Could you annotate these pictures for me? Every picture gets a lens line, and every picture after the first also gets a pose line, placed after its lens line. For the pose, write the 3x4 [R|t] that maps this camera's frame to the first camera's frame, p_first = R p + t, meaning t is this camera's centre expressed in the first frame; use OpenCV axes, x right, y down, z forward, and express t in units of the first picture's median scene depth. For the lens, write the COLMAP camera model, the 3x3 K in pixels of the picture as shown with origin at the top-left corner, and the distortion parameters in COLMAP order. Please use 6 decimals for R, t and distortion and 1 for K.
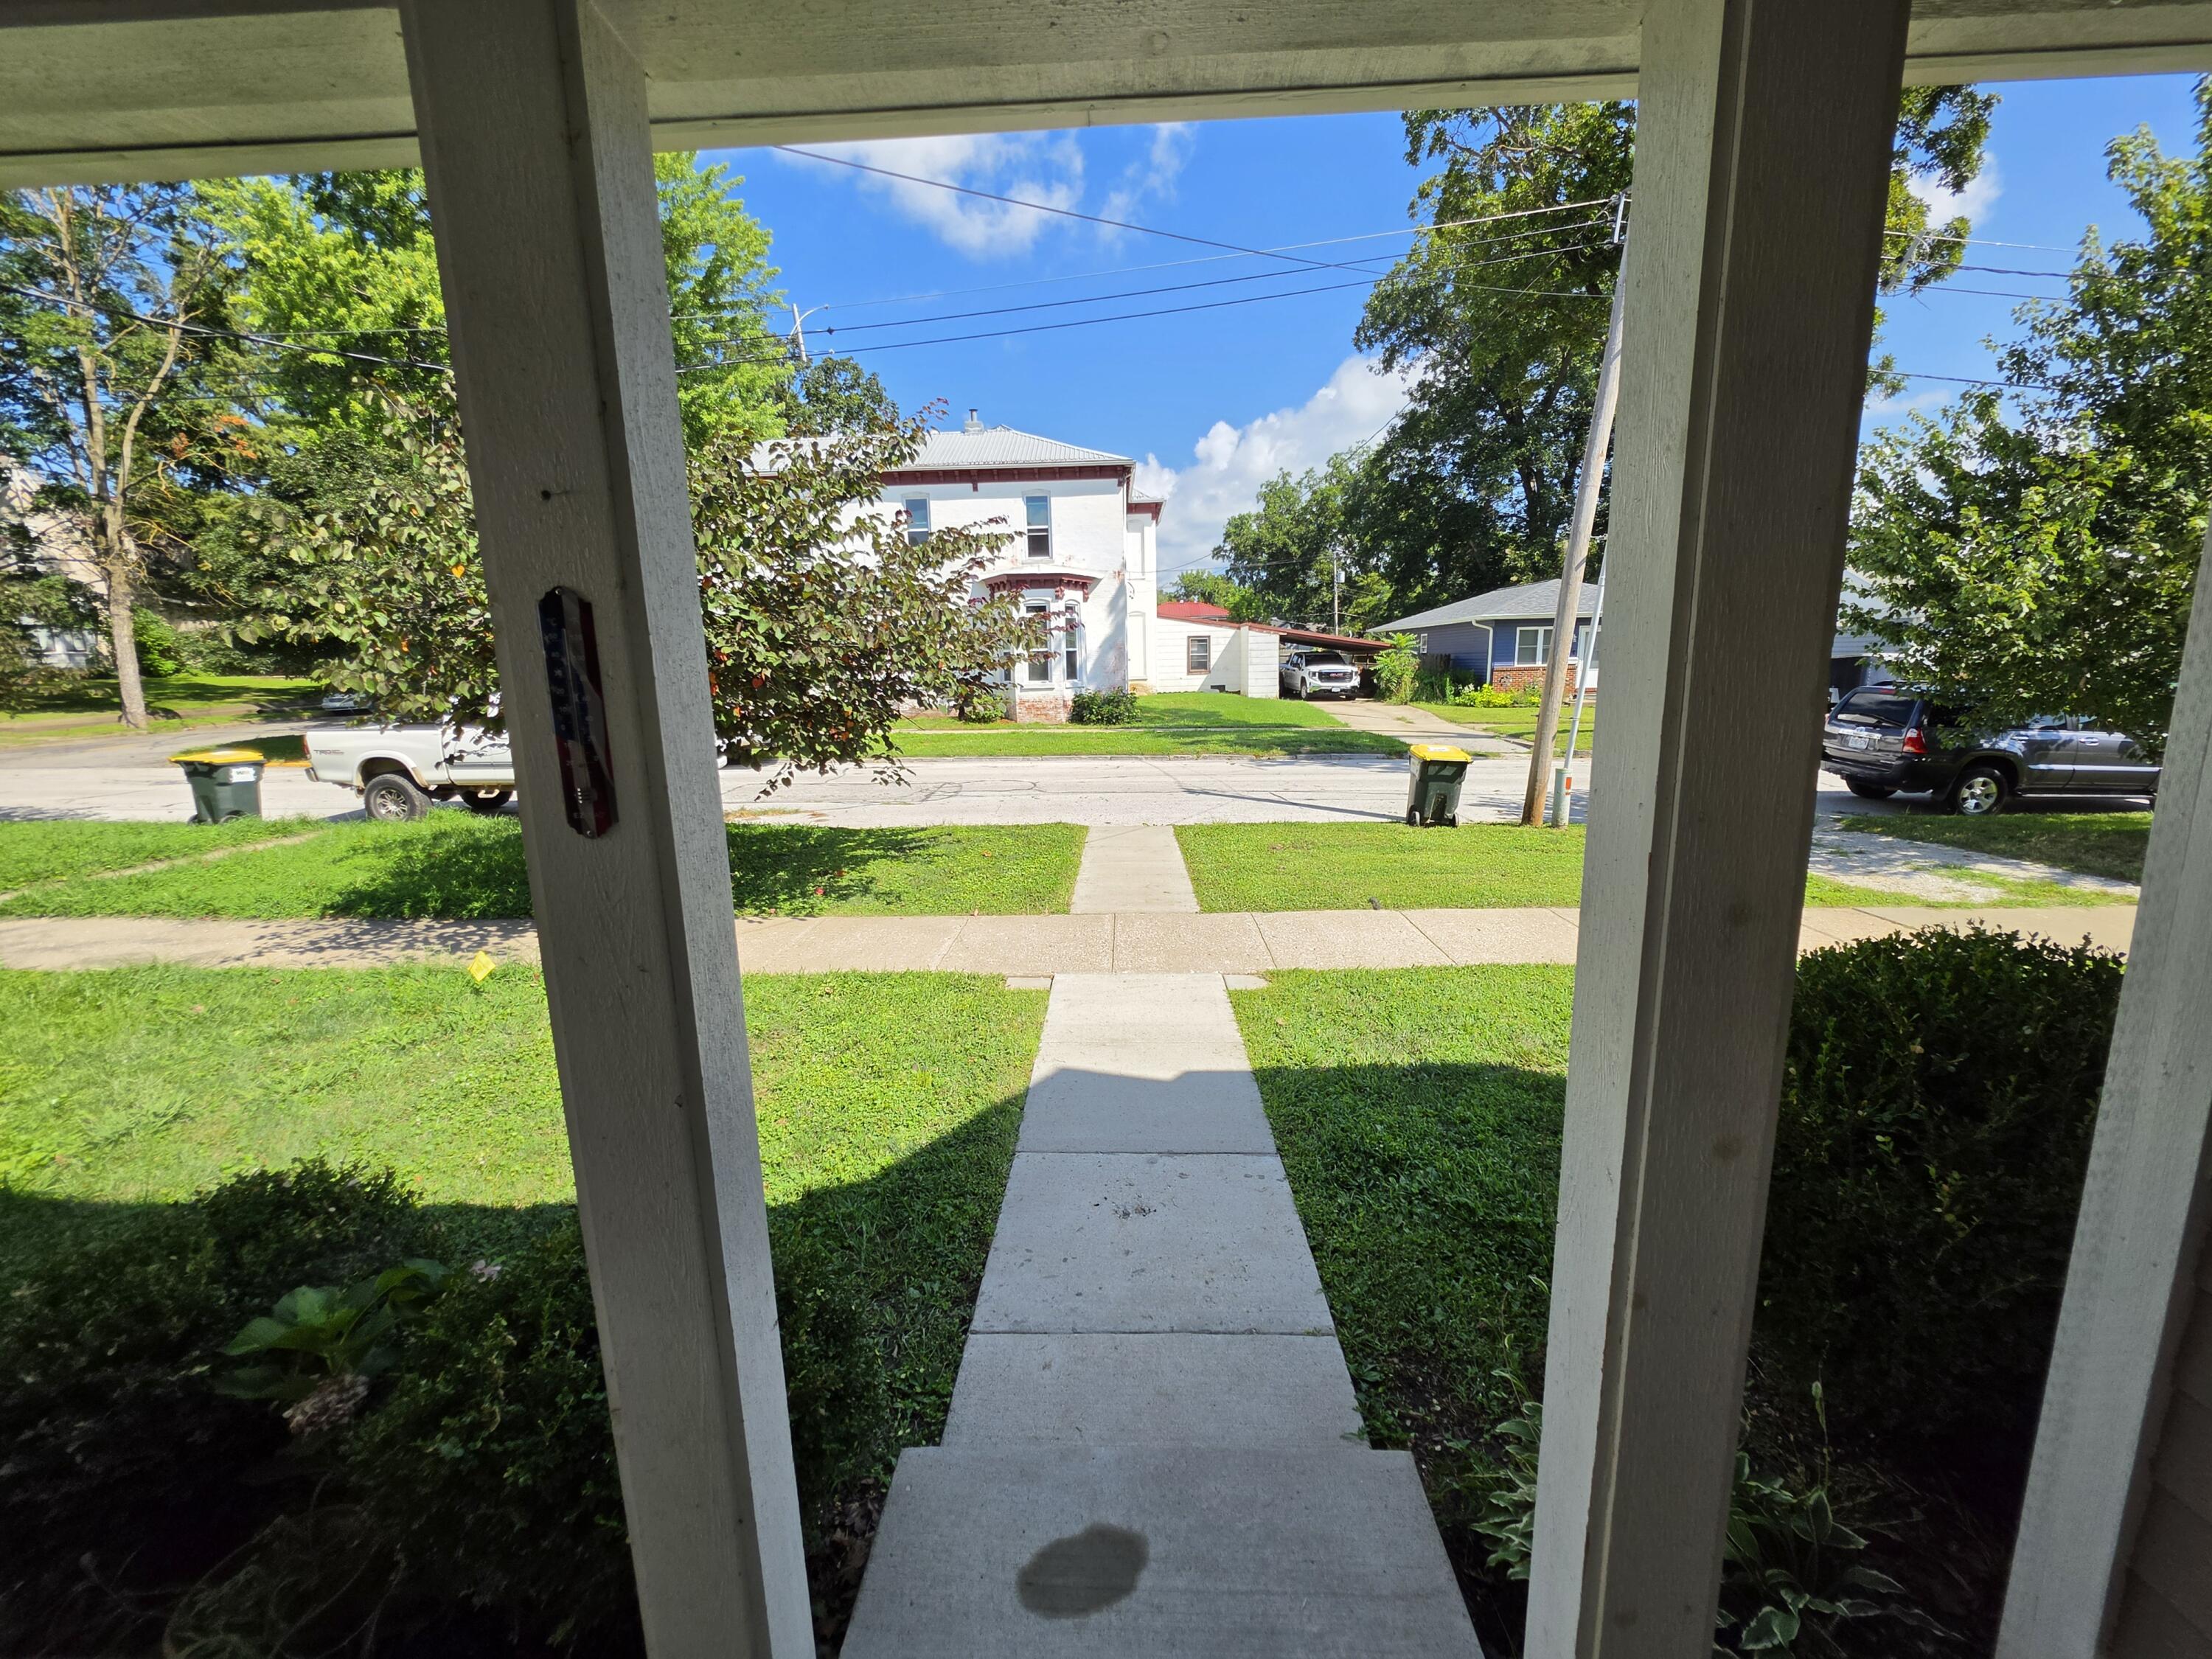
lens RADIAL K [[889.9, 0, 1093.2], [0, 889.9, 826.2], [0, 0, 1]] dist [-0.003627, 0.001344]
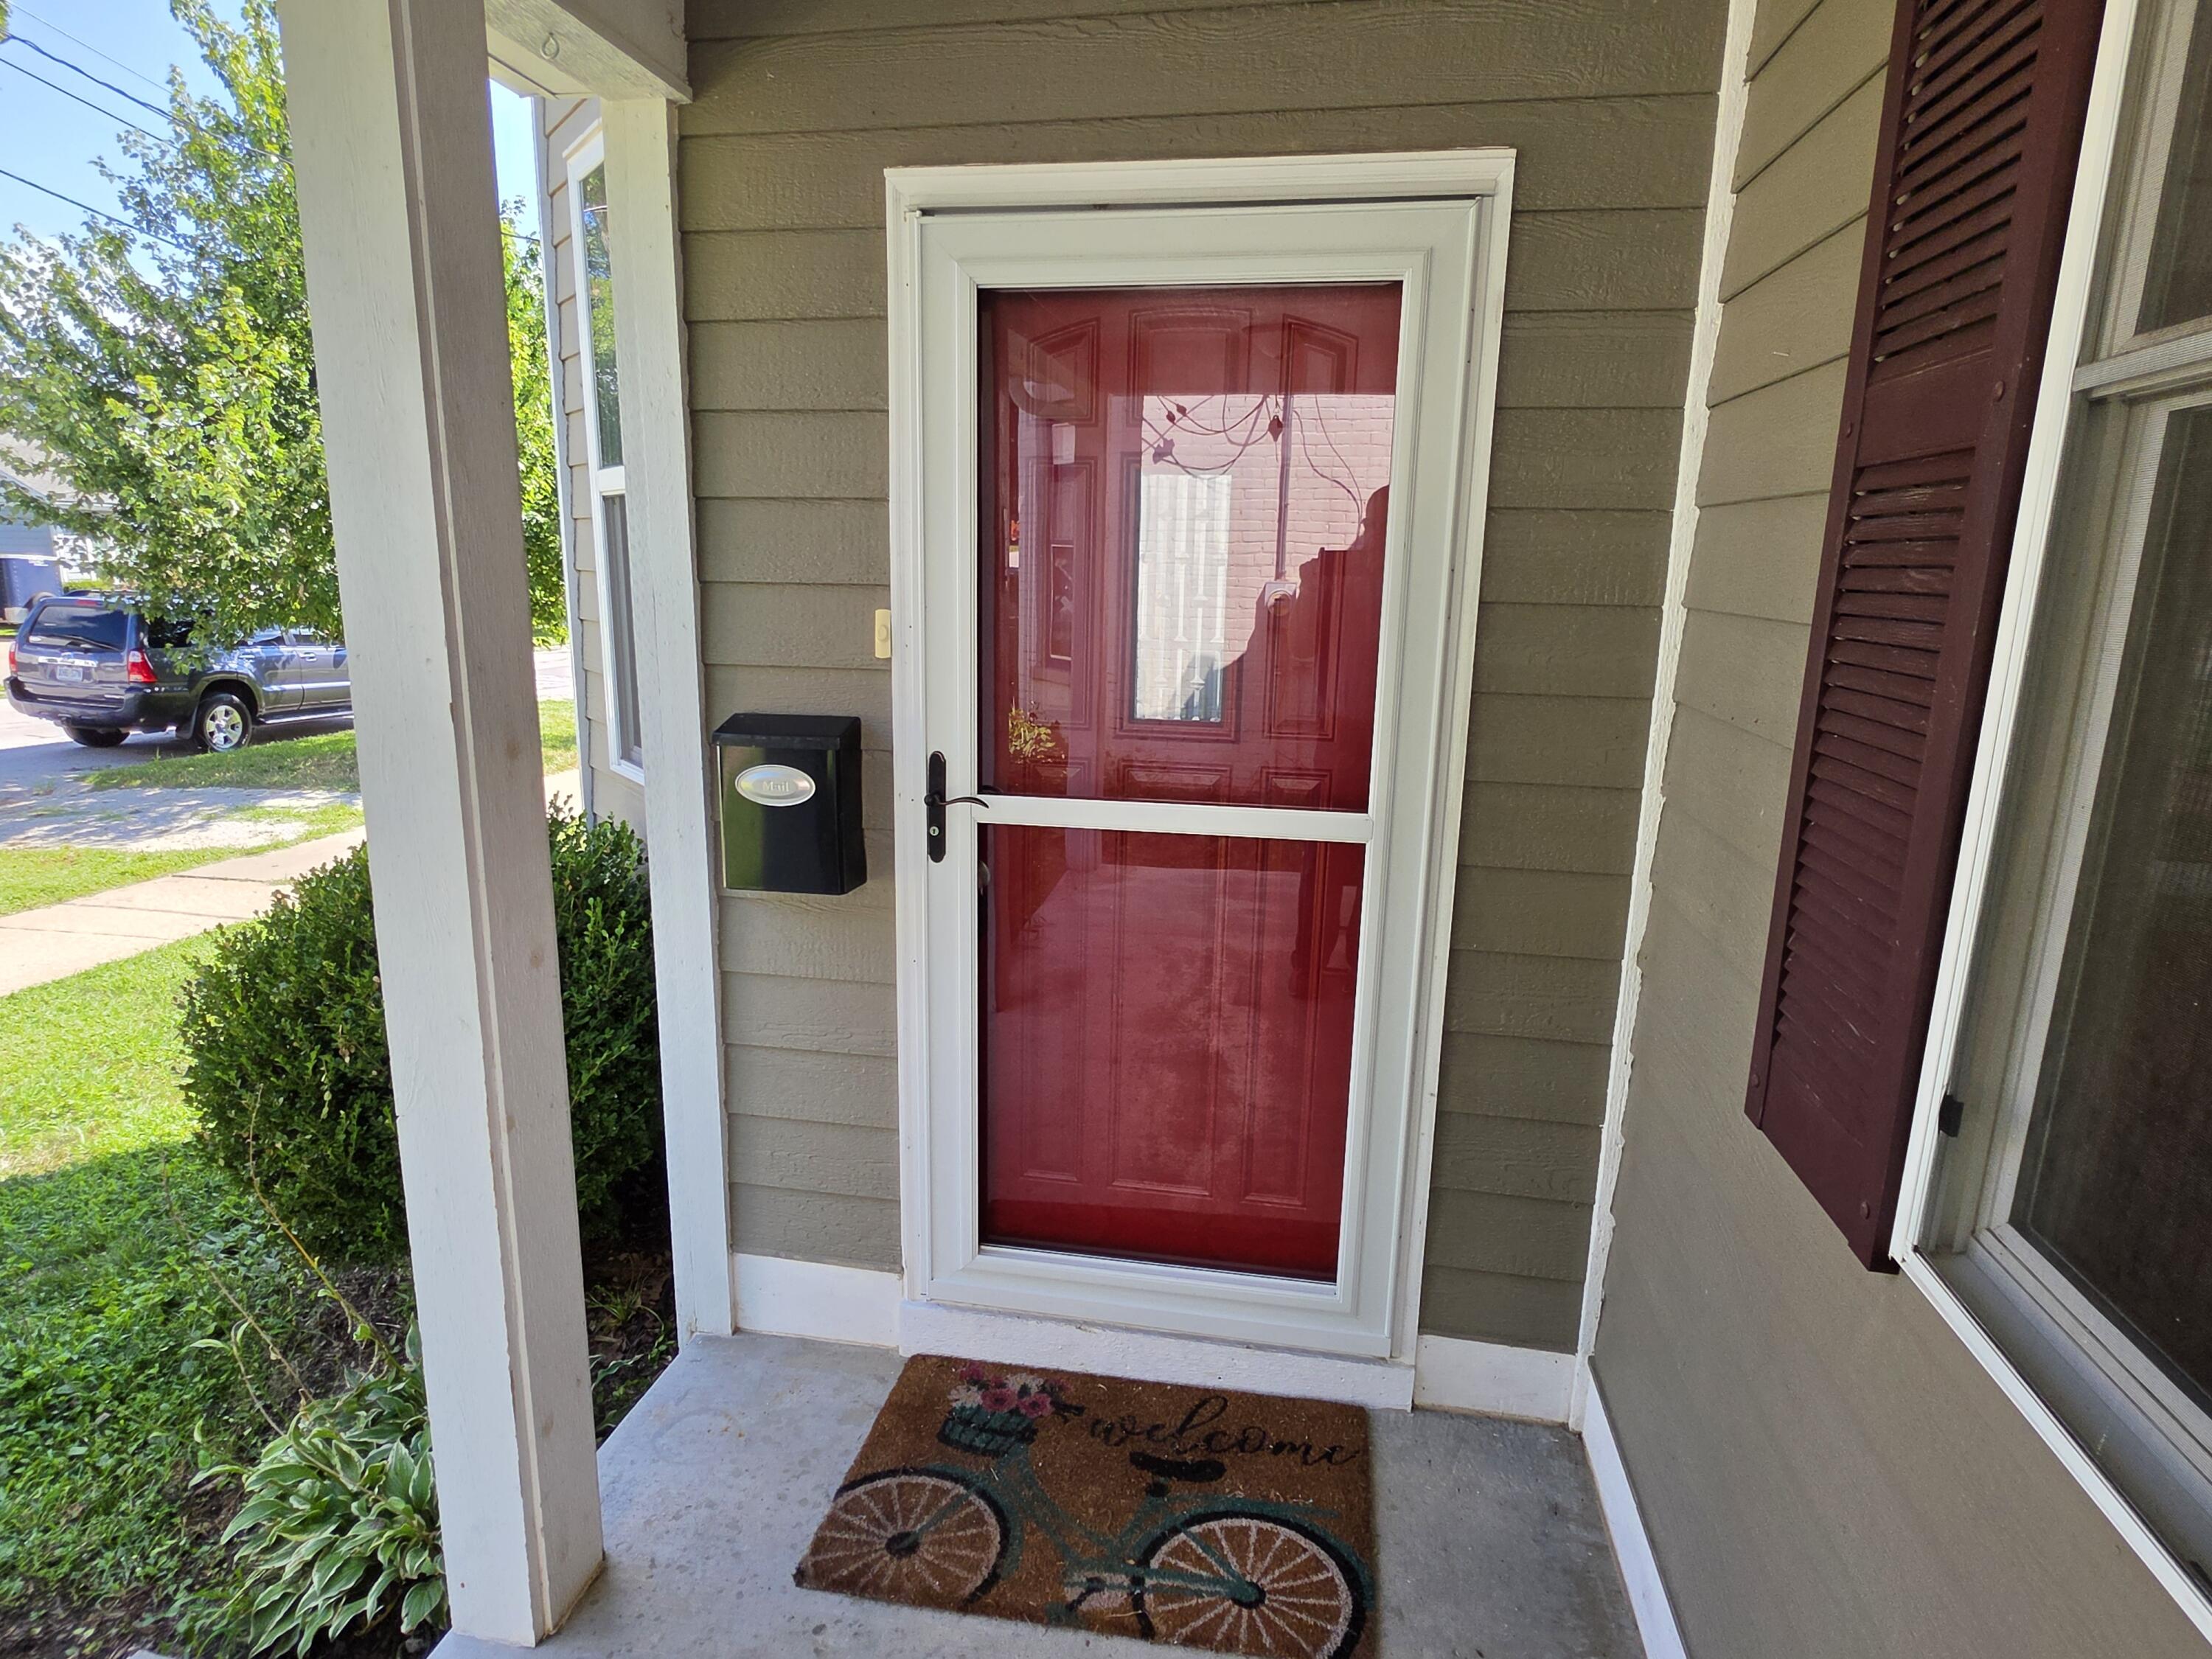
lens RADIAL K [[1195.0, 0, 1108.5], [0, 1195.0, 827.3], [0, 0, 1]] dist [0.005419, 0.001254]
pose [[0.140232, -0.193438, 0.971039, -0.710831], [0.162889, 0.971874, 0.170081, 0.058302], [-0.976628, 0.134321, 0.167797, -0.011802]]
